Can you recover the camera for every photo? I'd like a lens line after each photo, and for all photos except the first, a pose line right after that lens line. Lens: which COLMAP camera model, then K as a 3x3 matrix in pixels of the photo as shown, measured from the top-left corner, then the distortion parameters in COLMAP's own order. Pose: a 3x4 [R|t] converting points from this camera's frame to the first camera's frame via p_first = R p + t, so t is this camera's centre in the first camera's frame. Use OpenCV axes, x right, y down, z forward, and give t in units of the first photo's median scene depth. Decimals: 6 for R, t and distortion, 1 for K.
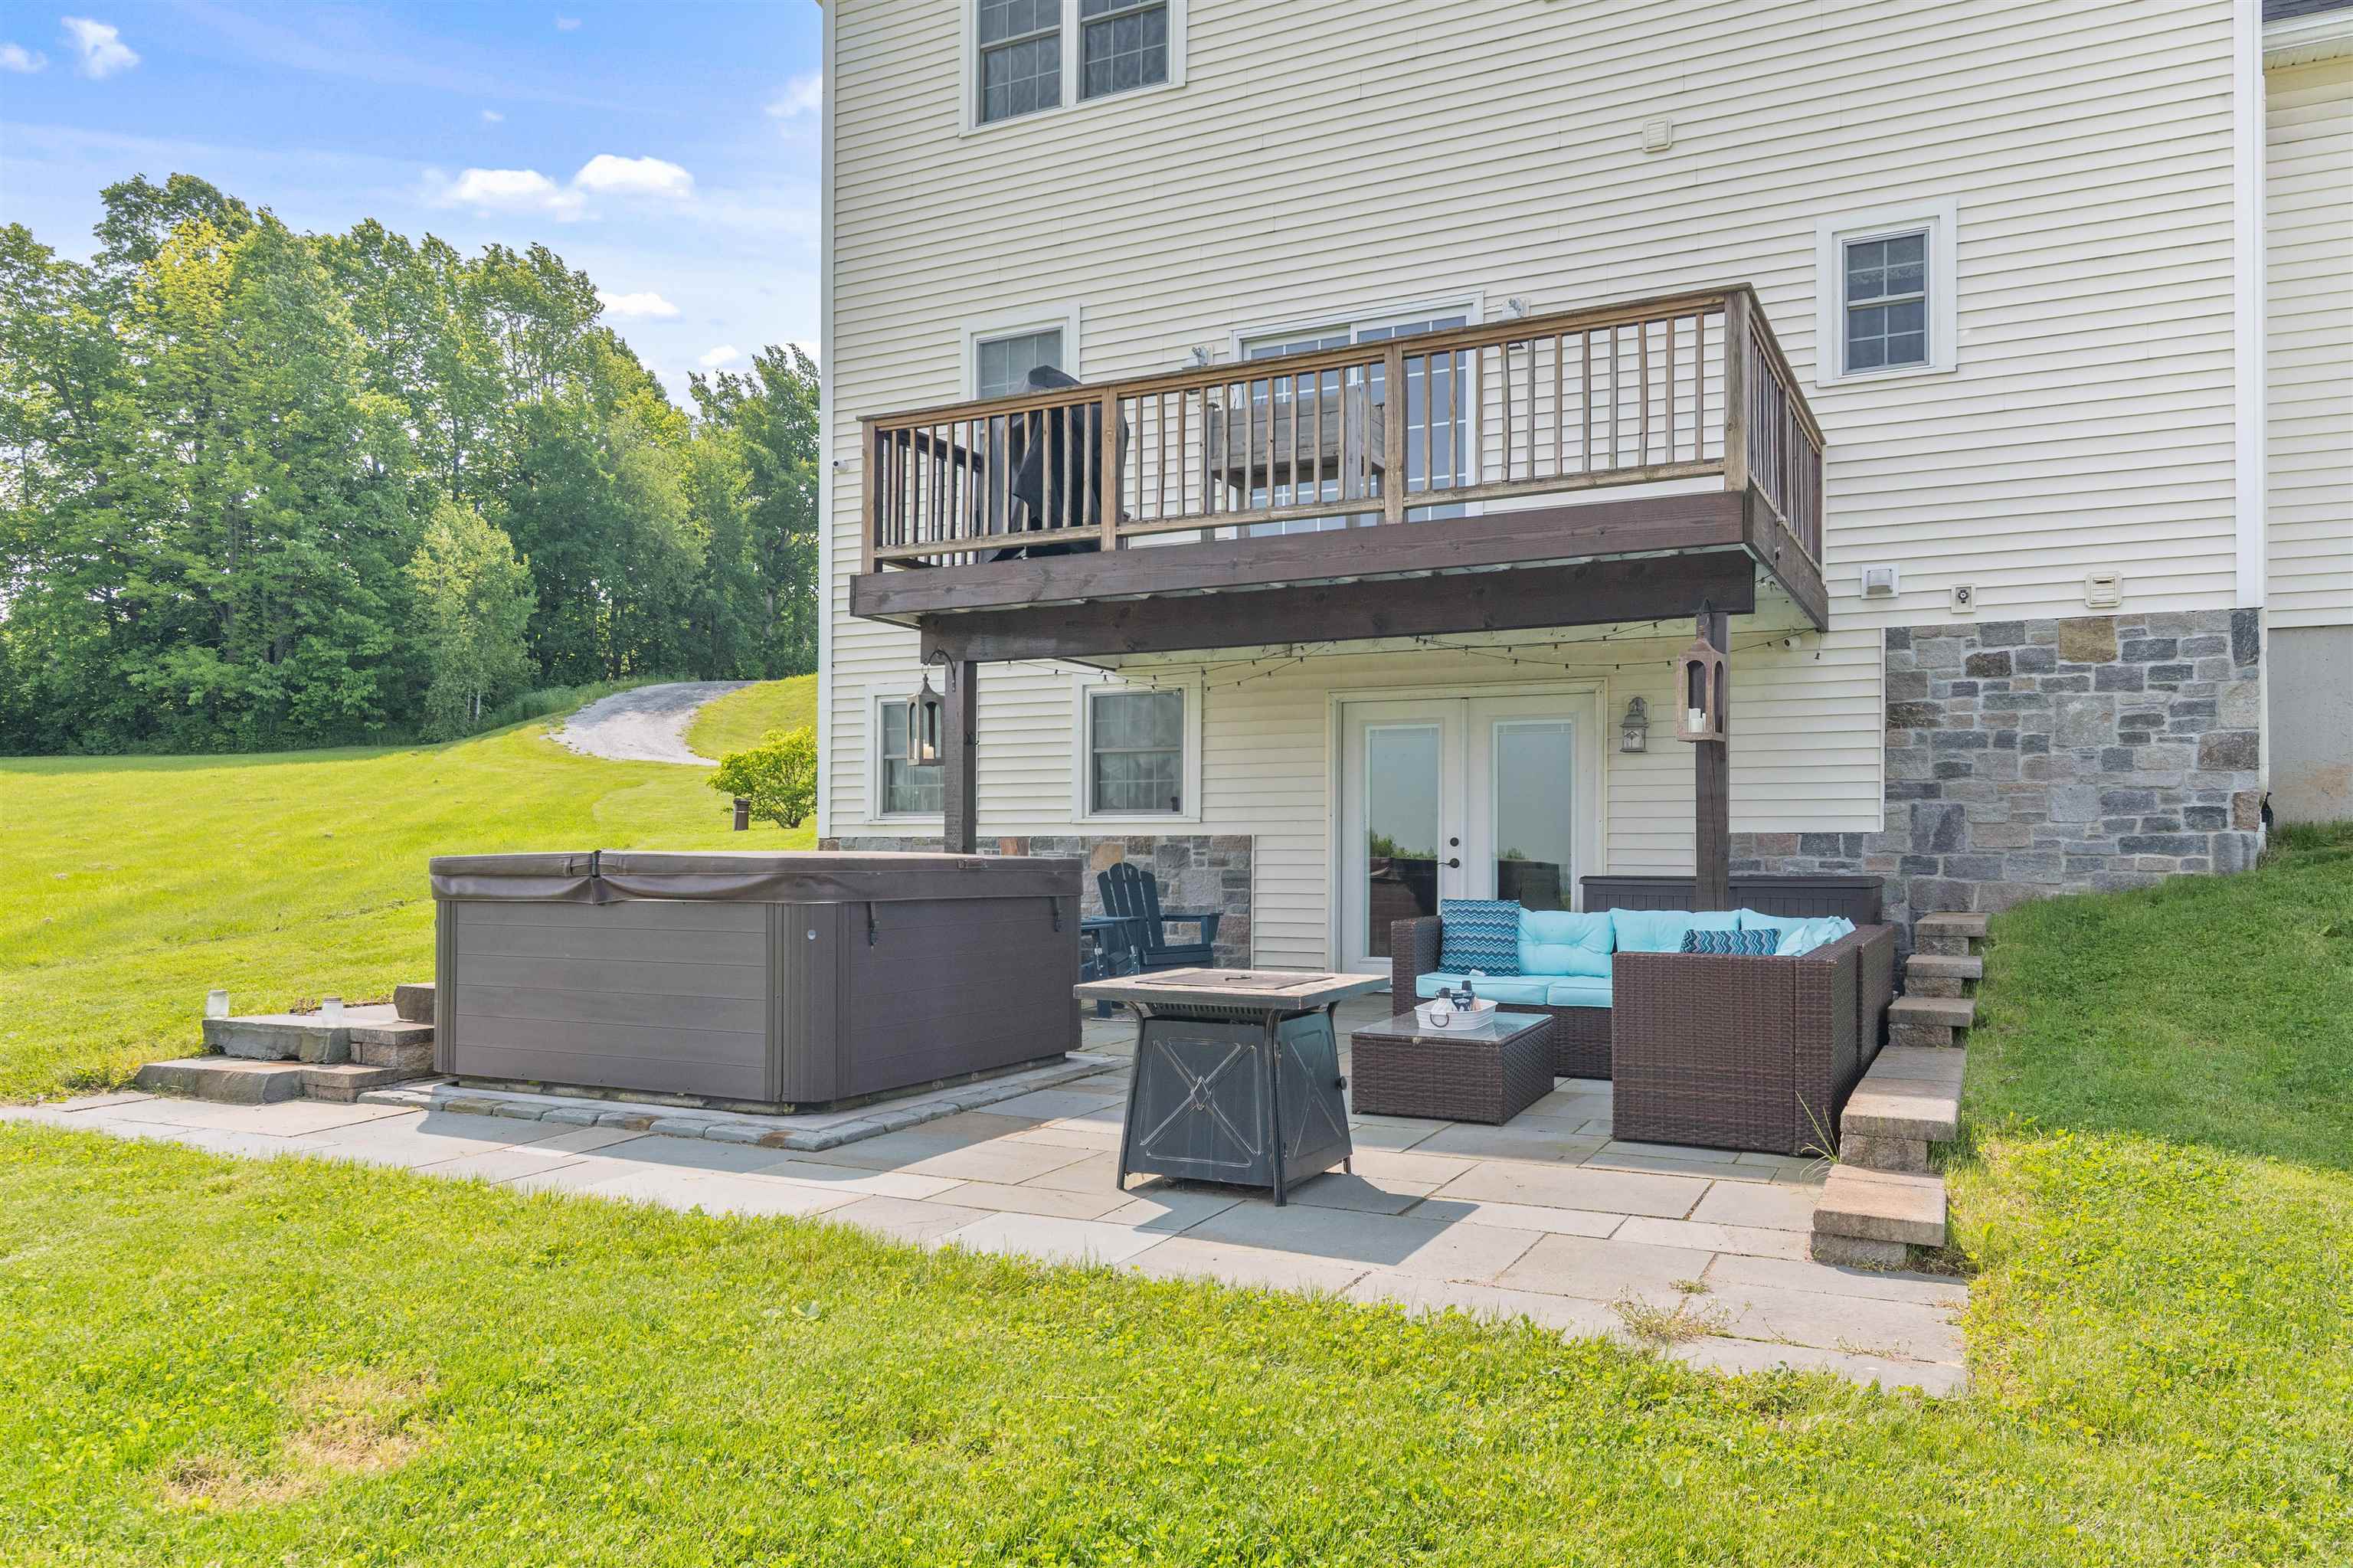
lens RADIAL K [[1594.0, 0, 1194.7], [0, 1594.0, 774.5], [0, 0, 1]] dist [-0.003808, -0.007453]
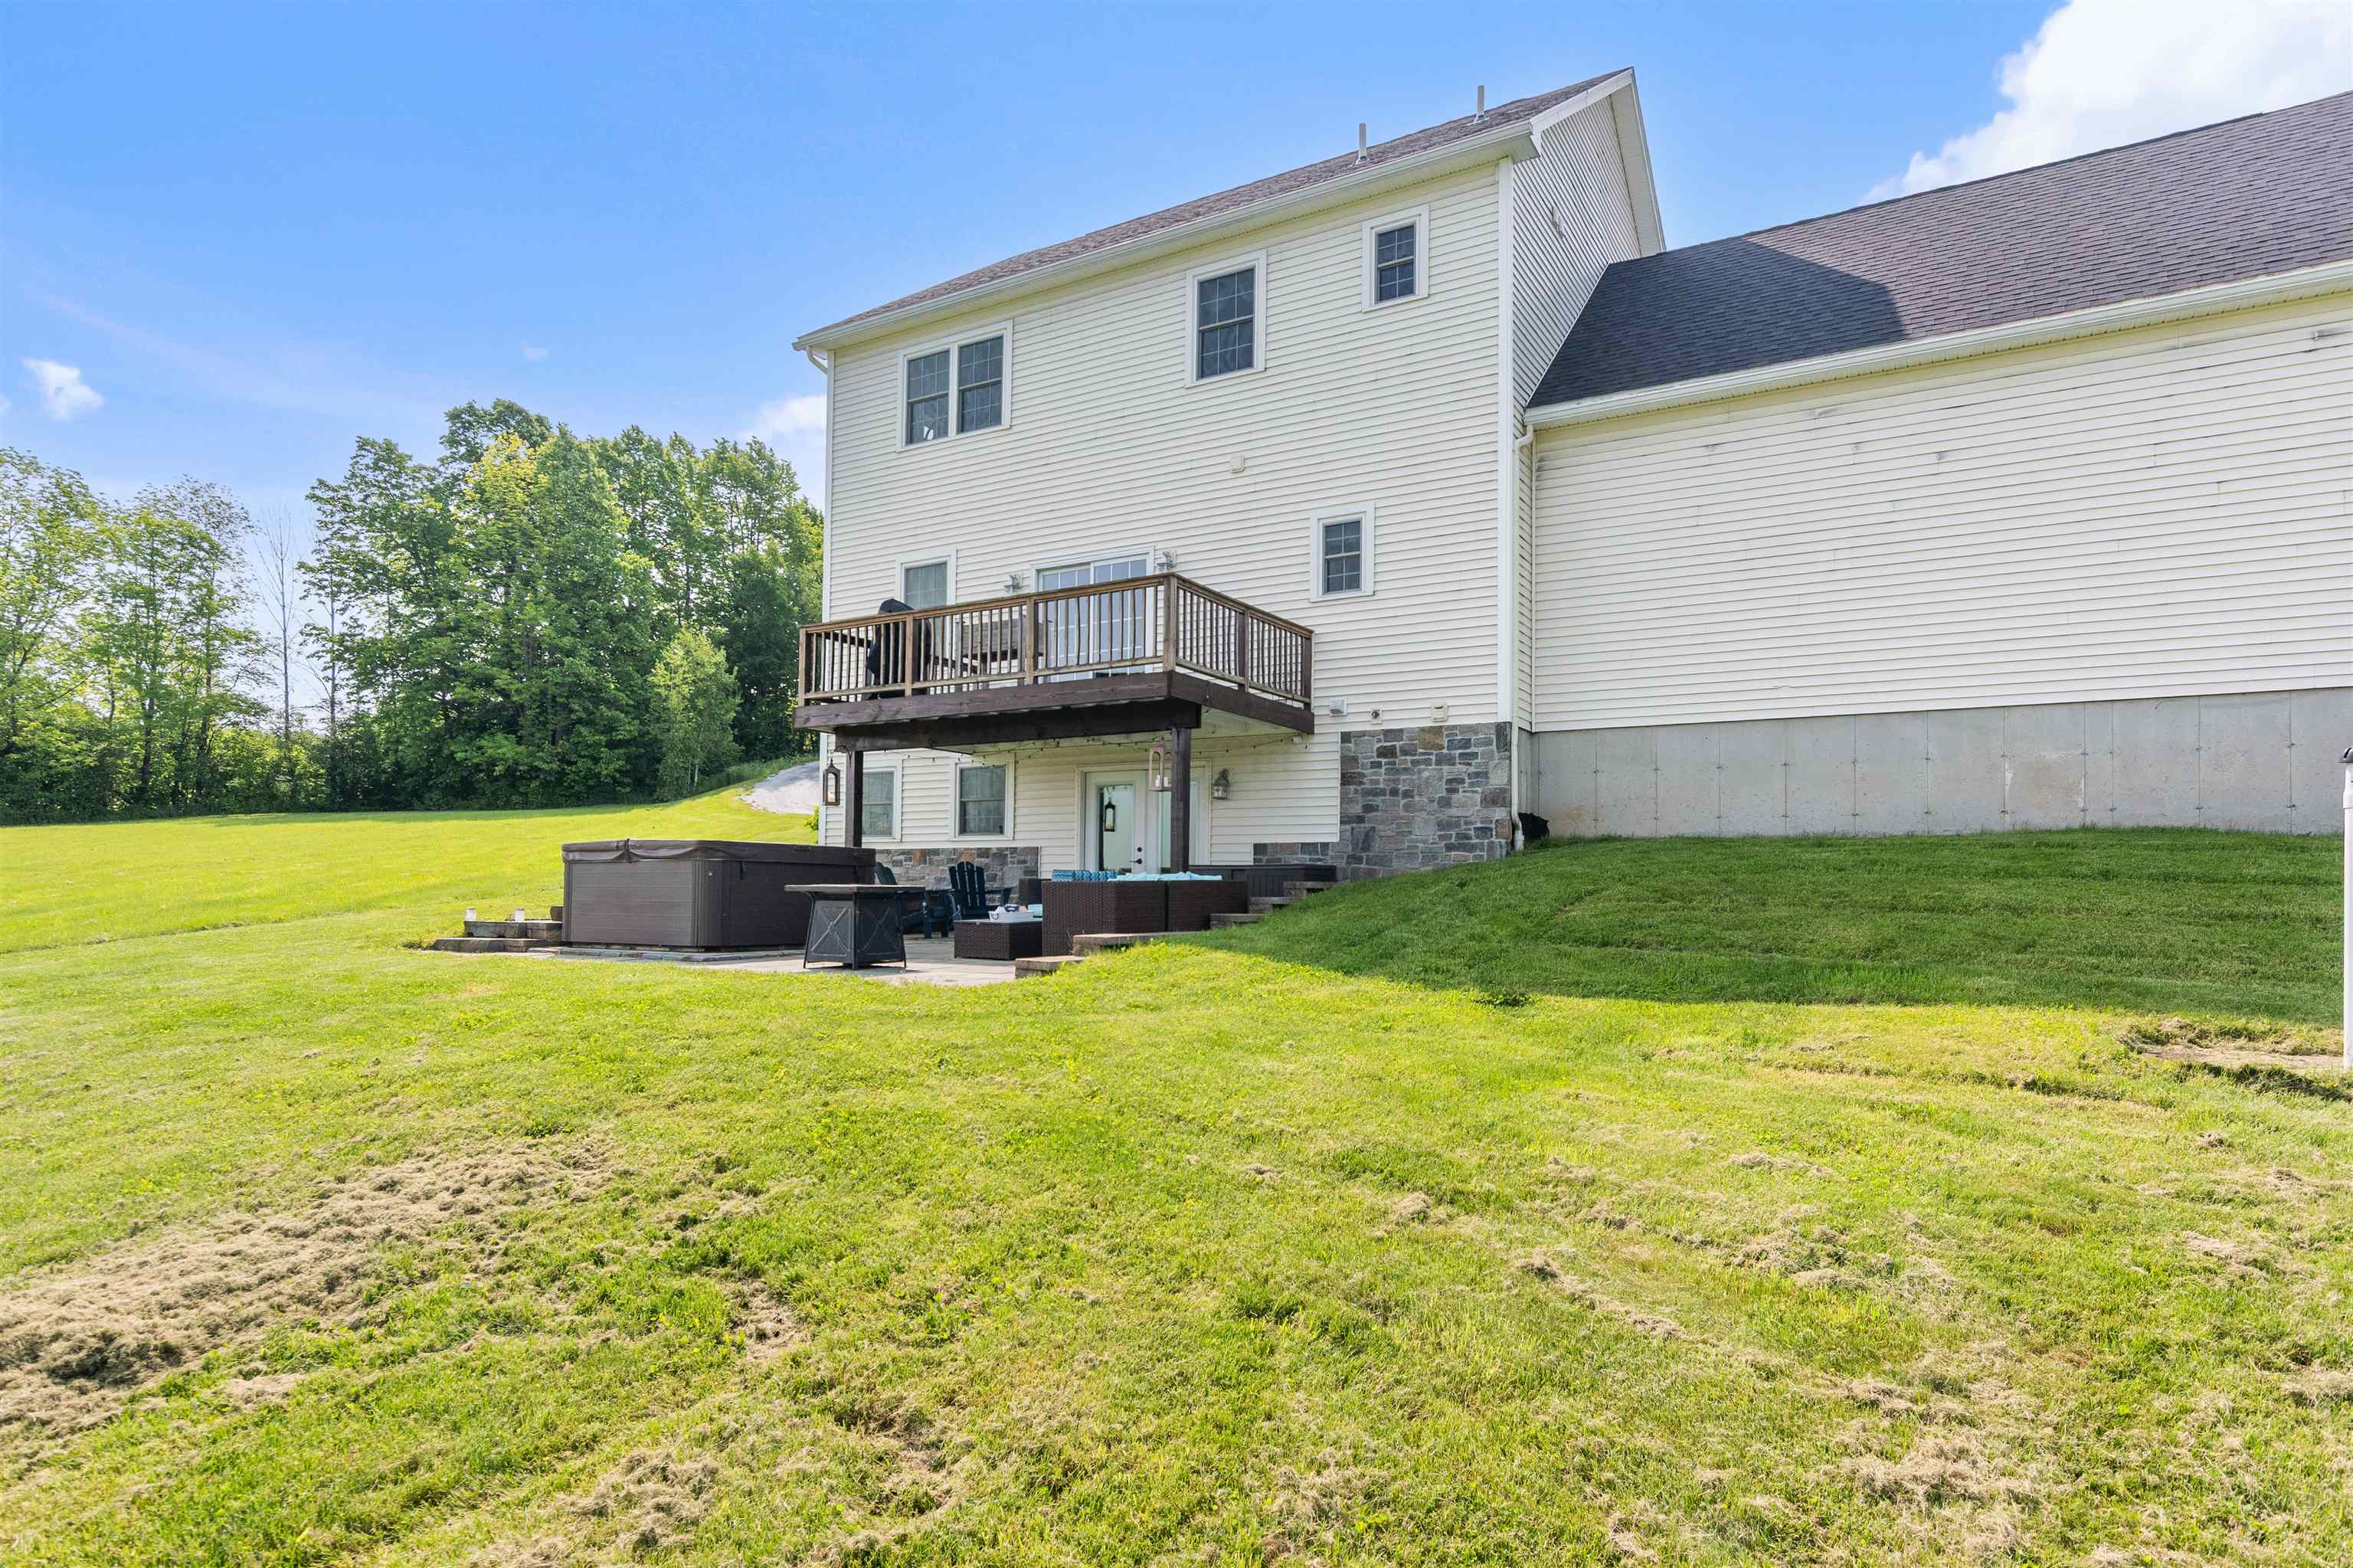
lens RADIAL K [[1266.9, 0, 1173.4], [0, 1266.9, 785.0], [0, 0, 1]] dist [-0.006551, 0.001614]
pose [[0.997021, -0.000237, -0.077130, 0.291735], [-0.002502, 0.999370, -0.035417, 0.018772], [0.077090, 0.035504, 0.996392, -0.398038]]
